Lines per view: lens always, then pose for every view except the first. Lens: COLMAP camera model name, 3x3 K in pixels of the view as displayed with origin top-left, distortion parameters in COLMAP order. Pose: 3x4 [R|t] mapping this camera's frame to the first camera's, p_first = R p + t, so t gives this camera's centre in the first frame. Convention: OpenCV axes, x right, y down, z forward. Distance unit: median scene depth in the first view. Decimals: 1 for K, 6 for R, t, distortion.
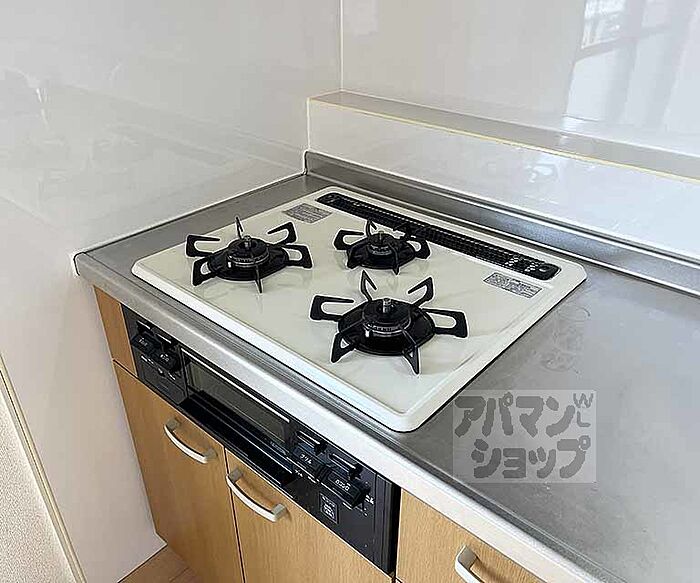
lens RADIAL K [[588.8, 0, 350.0], [0, 588.8, 291.5], [0, 0, 1]] dist [0.004646, 0.001718]
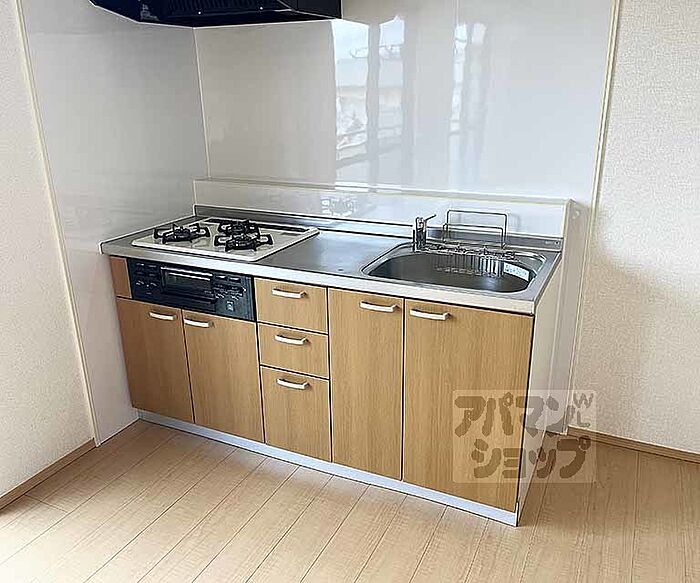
lens RADIAL K [[588.8, 0, 350.0], [0, 588.8, 291.5], [0, 0, 1]] dist [0.004646, 0.001718]
pose [[0.960779, -0.102270, 0.257769, -0.164299], [0.153283, 0.970463, -0.186297, 0.741139], [-0.231103, 0.218501, 0.948076, -1.431716]]
